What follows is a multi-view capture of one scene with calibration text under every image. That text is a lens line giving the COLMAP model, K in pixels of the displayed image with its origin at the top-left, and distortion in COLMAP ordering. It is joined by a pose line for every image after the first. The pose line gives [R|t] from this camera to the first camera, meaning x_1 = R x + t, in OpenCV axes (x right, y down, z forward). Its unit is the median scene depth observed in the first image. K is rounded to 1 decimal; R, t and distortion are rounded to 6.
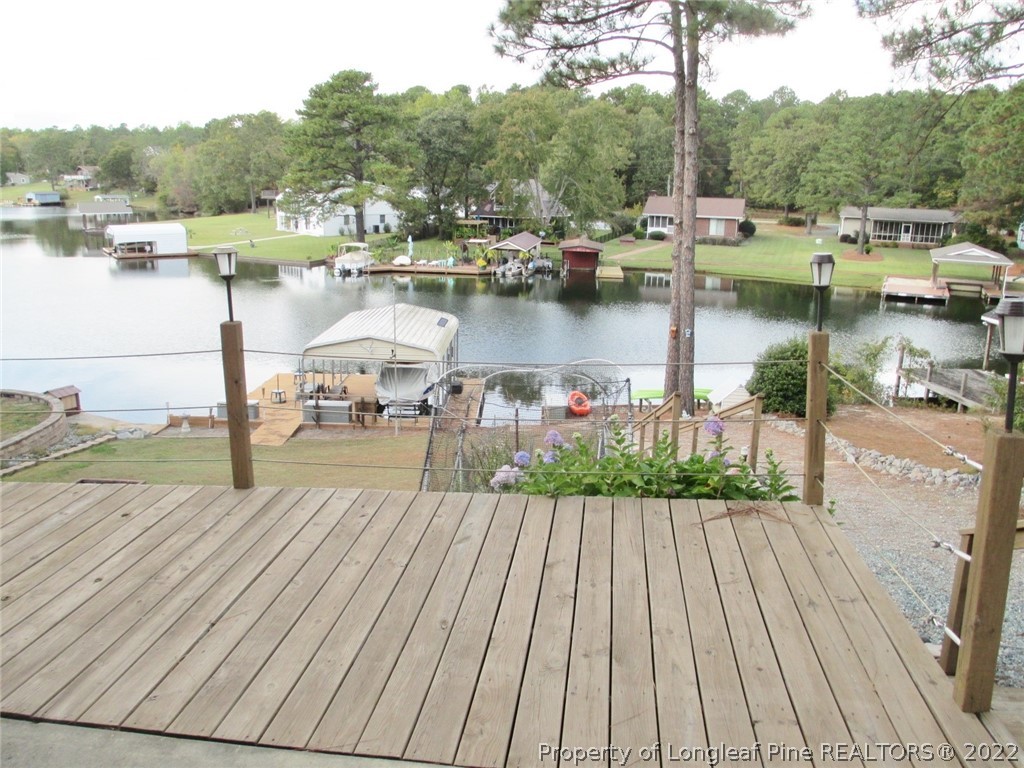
lens RADIAL K [[849.4, 0, 515.9], [0, 849.4, 375.1], [0, 0, 1]] dist [-0.066896, 0.025603]
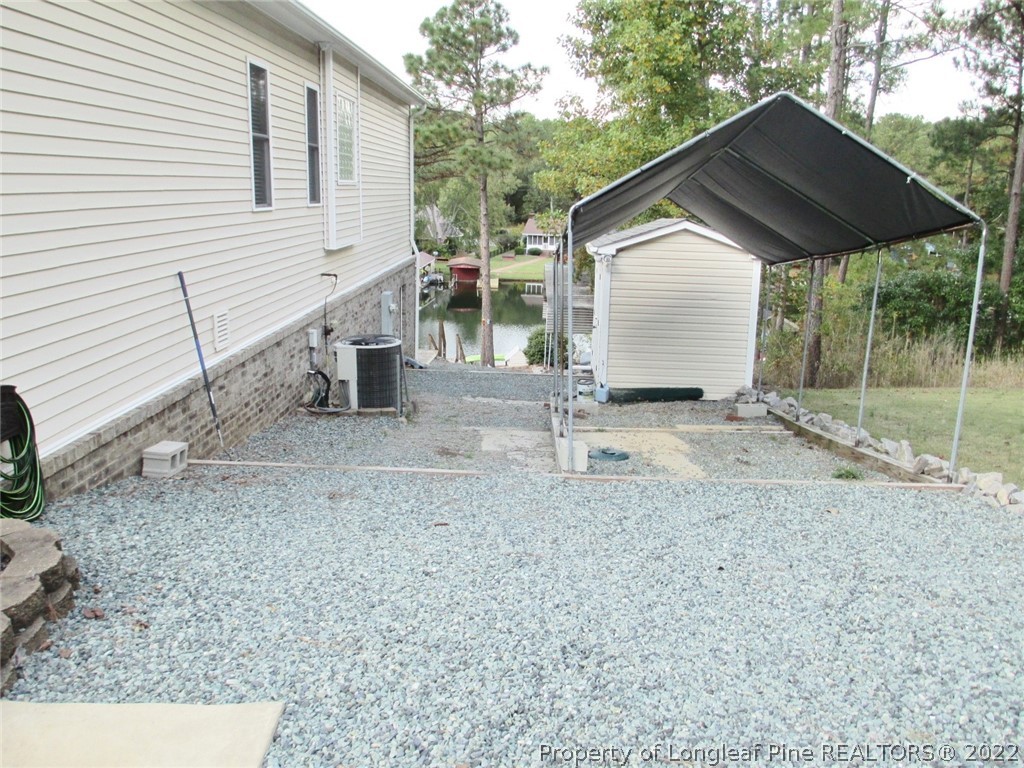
lens RADIAL K [[849.4, 0, 511.4], [0, 849.4, 384.8], [0, 0, 1]] dist [-0.066896, 0.025603]
pose [[0.995517, -0.022885, 0.091771, 0.020776], [0.022575, 0.999735, 0.004418, 0.021602], [-0.091847, -0.002327, 0.995770, -0.227938]]
